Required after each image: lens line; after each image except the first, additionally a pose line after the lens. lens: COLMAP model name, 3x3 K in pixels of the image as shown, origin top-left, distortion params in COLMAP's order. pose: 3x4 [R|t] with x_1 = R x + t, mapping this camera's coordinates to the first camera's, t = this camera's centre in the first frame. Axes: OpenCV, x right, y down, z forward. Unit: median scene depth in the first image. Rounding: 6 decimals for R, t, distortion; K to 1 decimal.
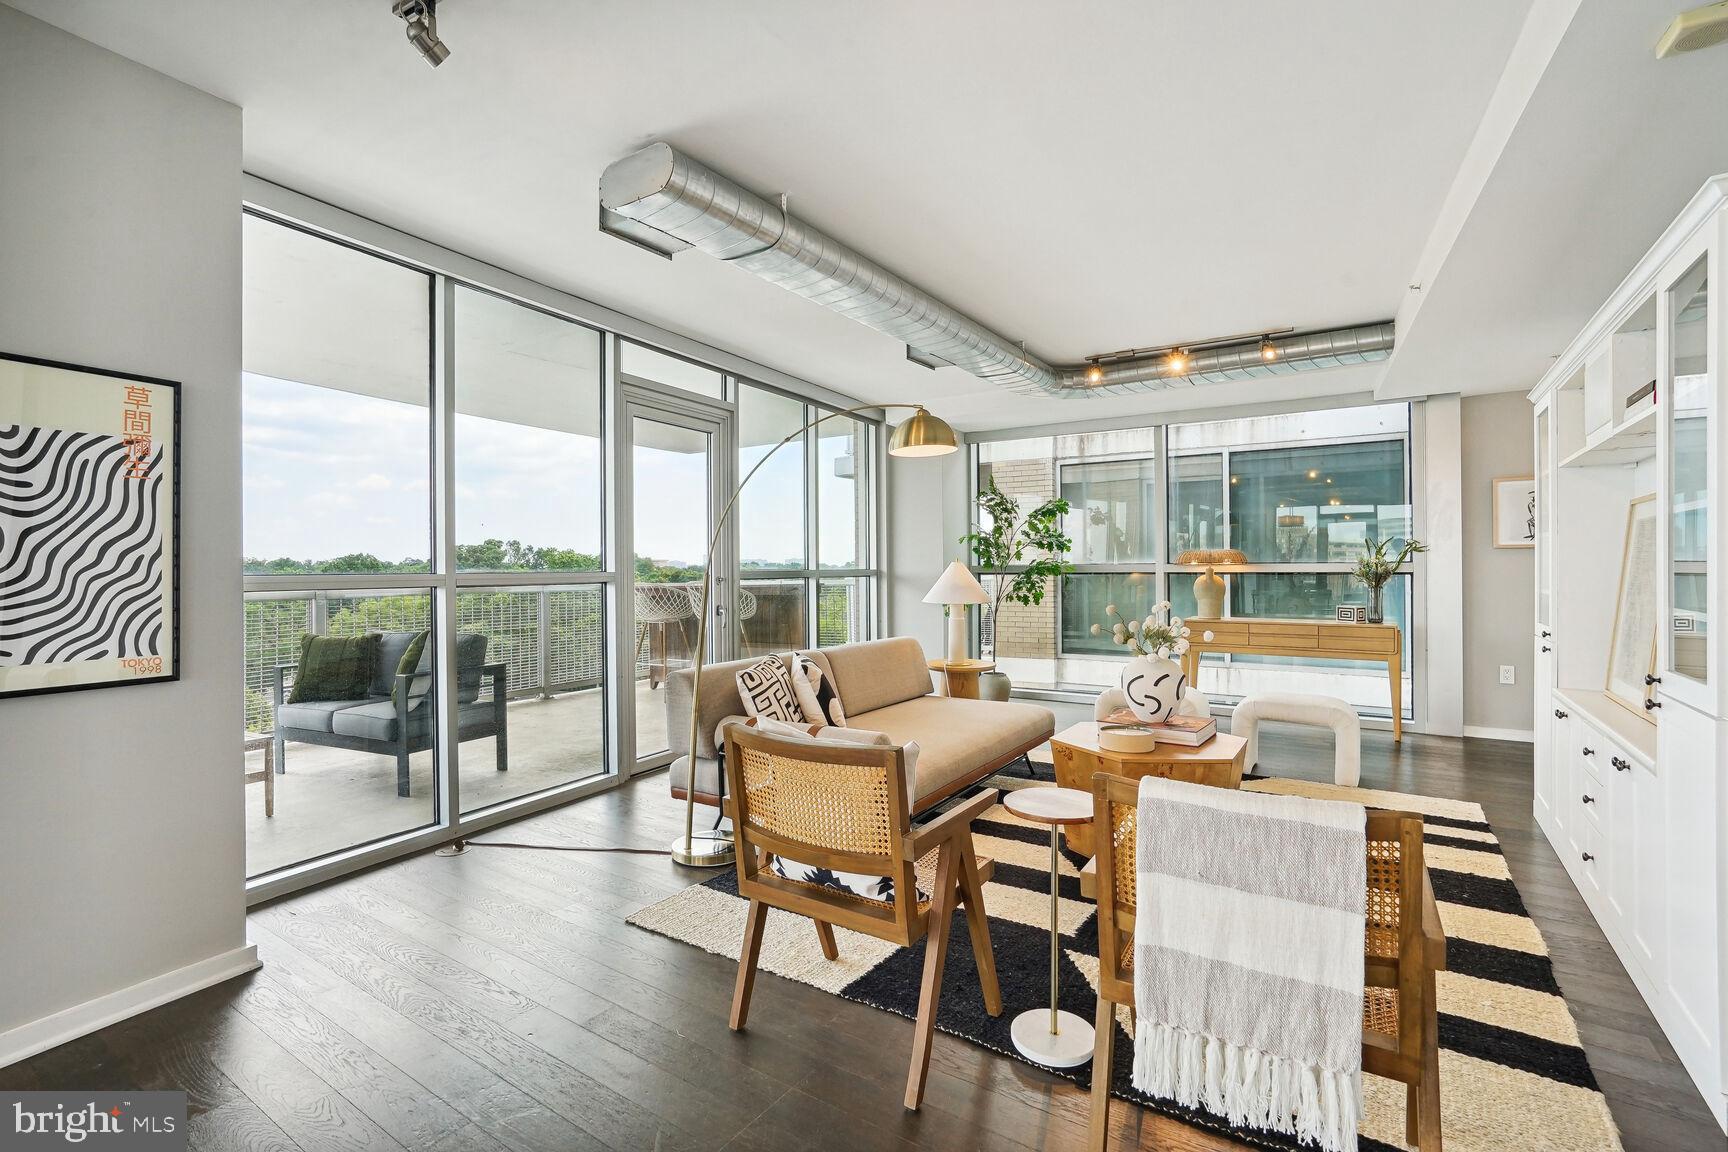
lens RADIAL K [[820.4, 0, 832.1], [0, 820.4, 573.9], [0, 0, 1]] dist [0.001771, 0.000570]
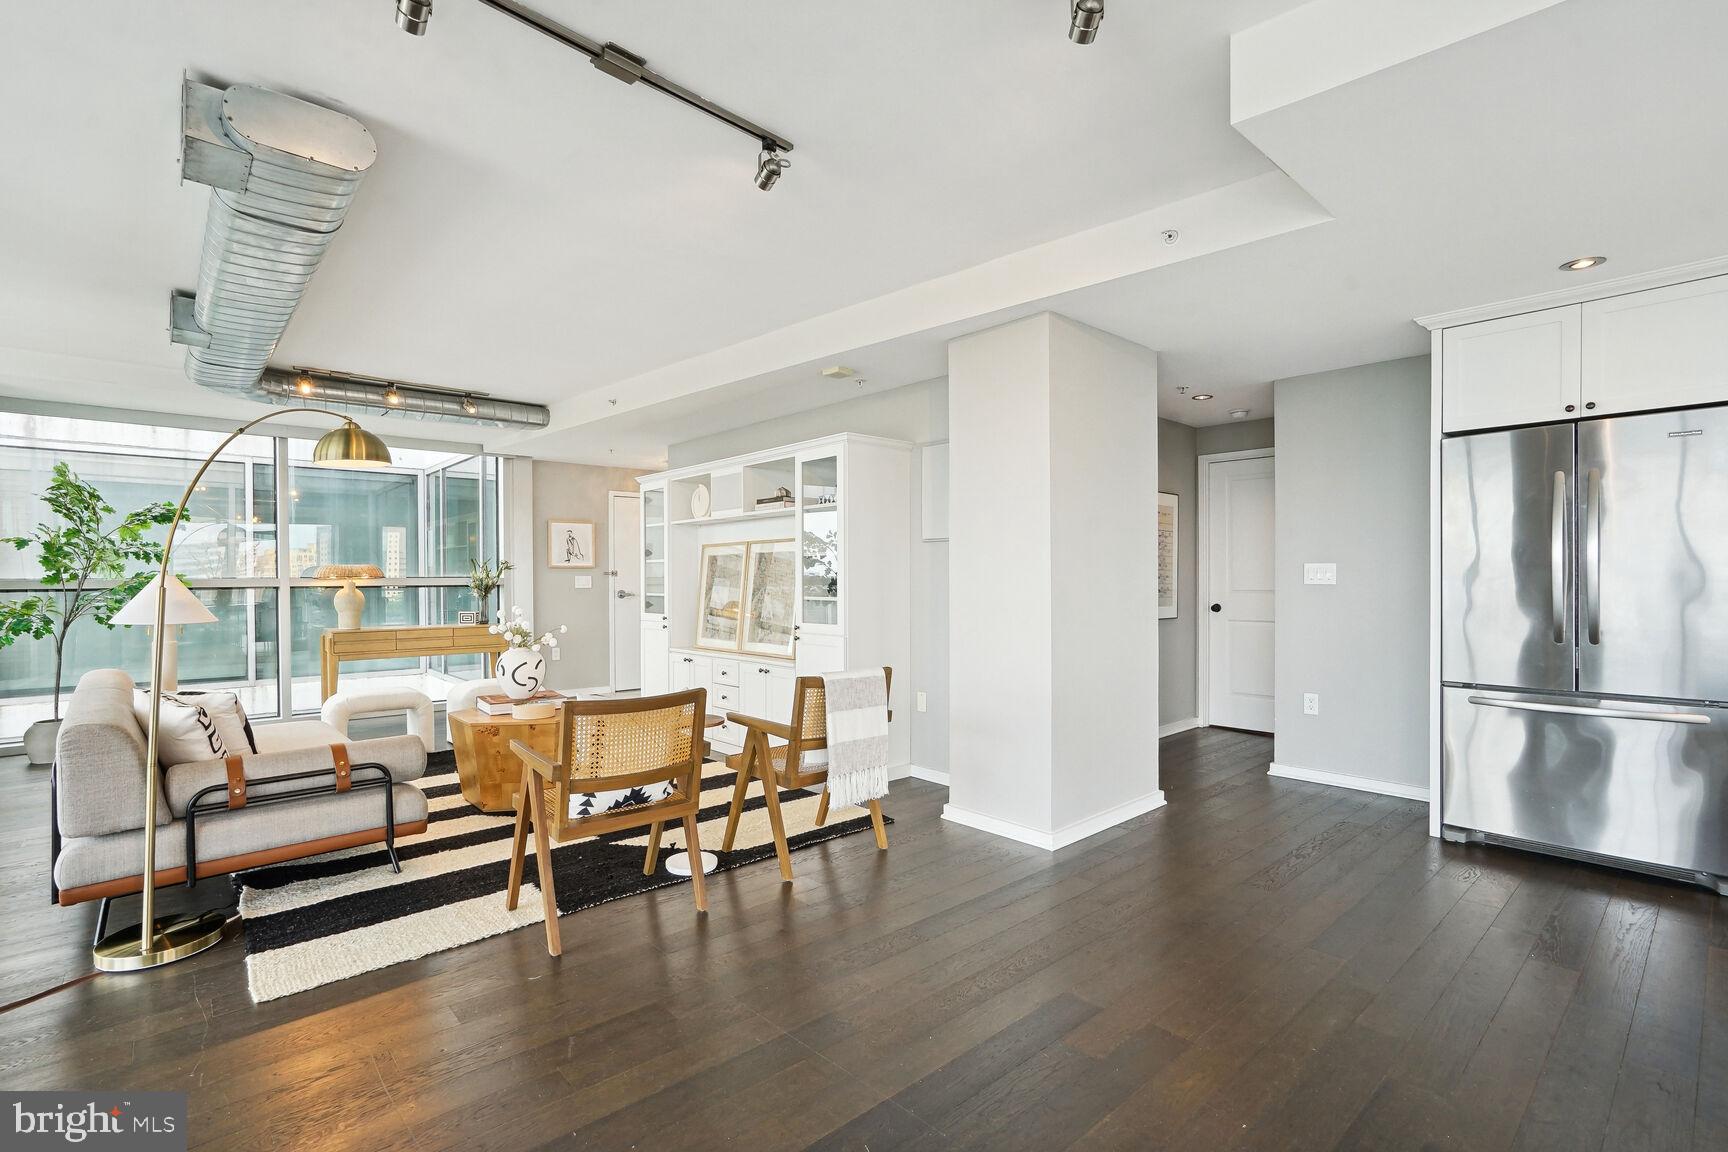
lens RADIAL K [[783.6, 0, 922.0], [0, 783.6, 582.5], [0, 0, 1]] dist [-0.001643, 0.000054]
pose [[0.205061, -0.002951, 0.978745, -0.468611], [0.010930, 0.999940, 0.000724, 0.000908], [-0.978688, 0.010549, 0.205081, 0.084798]]
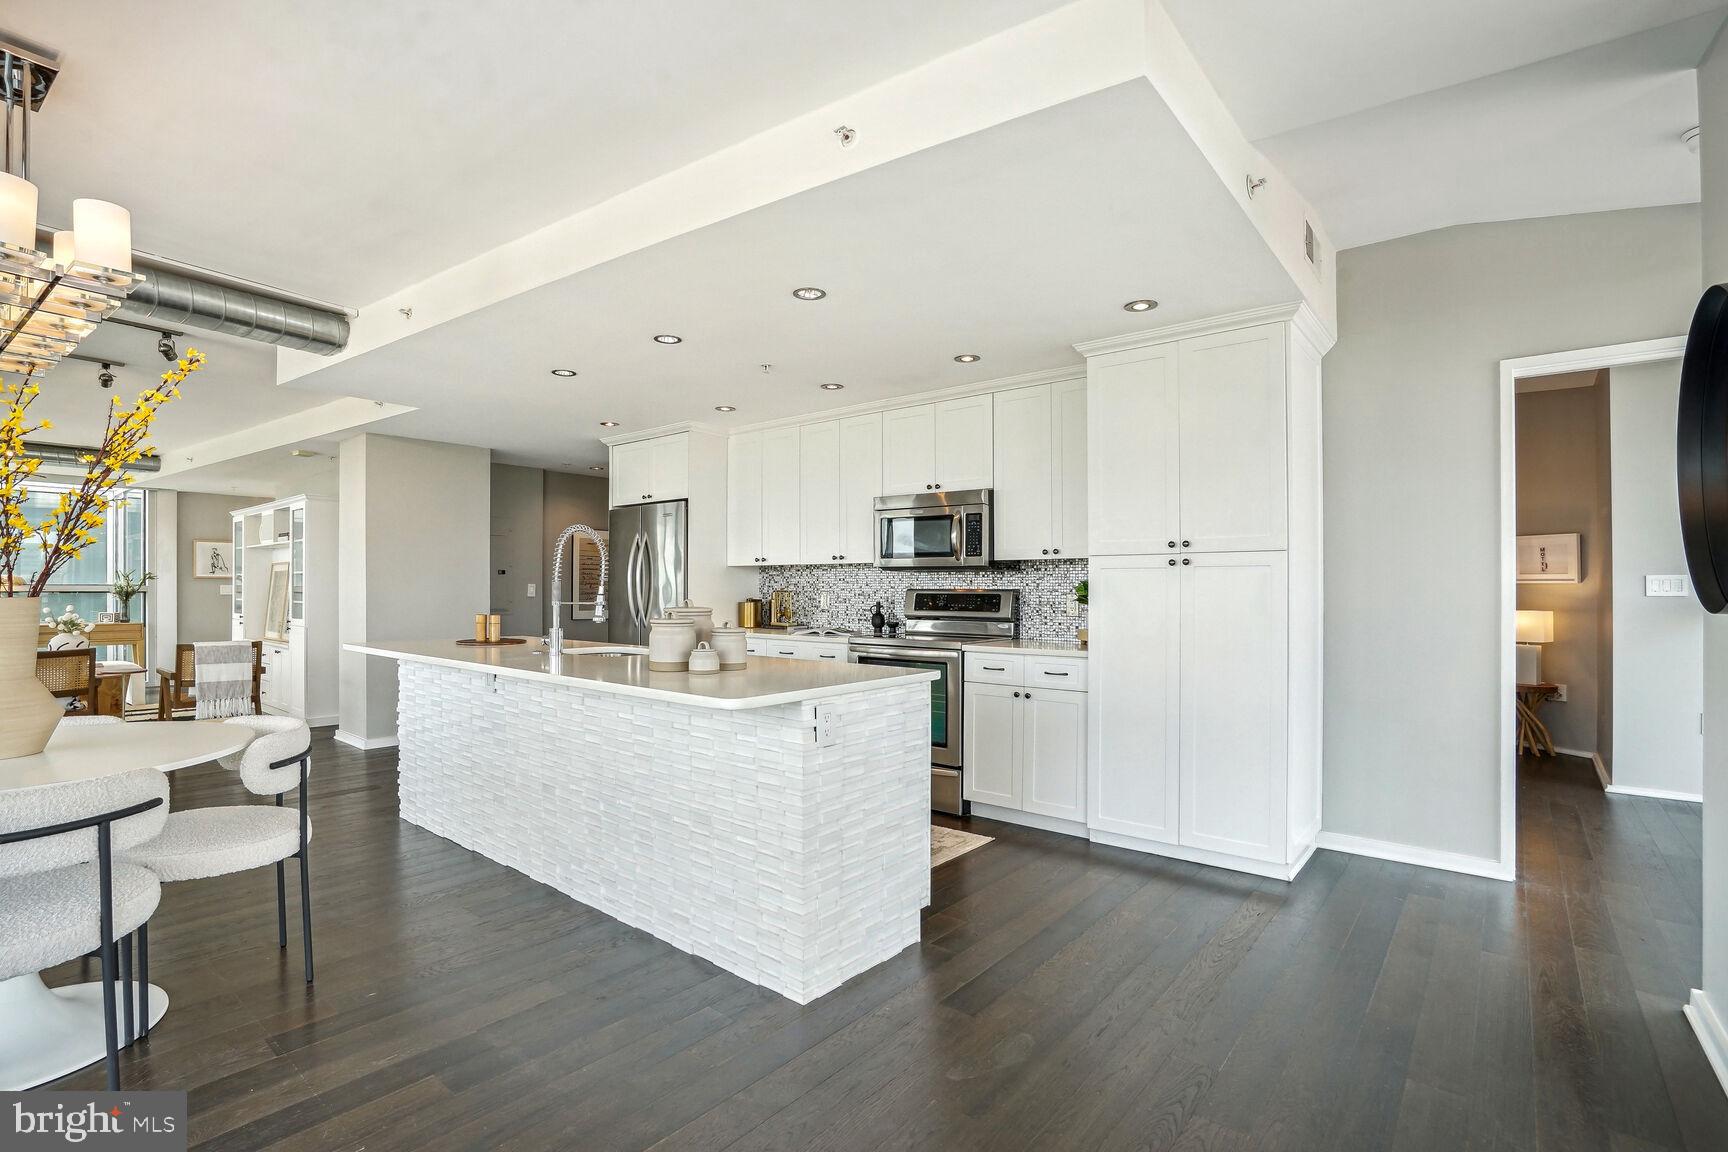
lens RADIAL K [[784.0, 0, 827.8], [0, 784.0, 582.5], [0, 0, 1]] dist [0.000448, 0.001111]
pose [[0.131929, 0.010630, 0.991202, -0.831163], [0.004033, 0.999928, -0.011260, 0.004146], [-0.991251, 0.005483, 0.131877, -0.705038]]
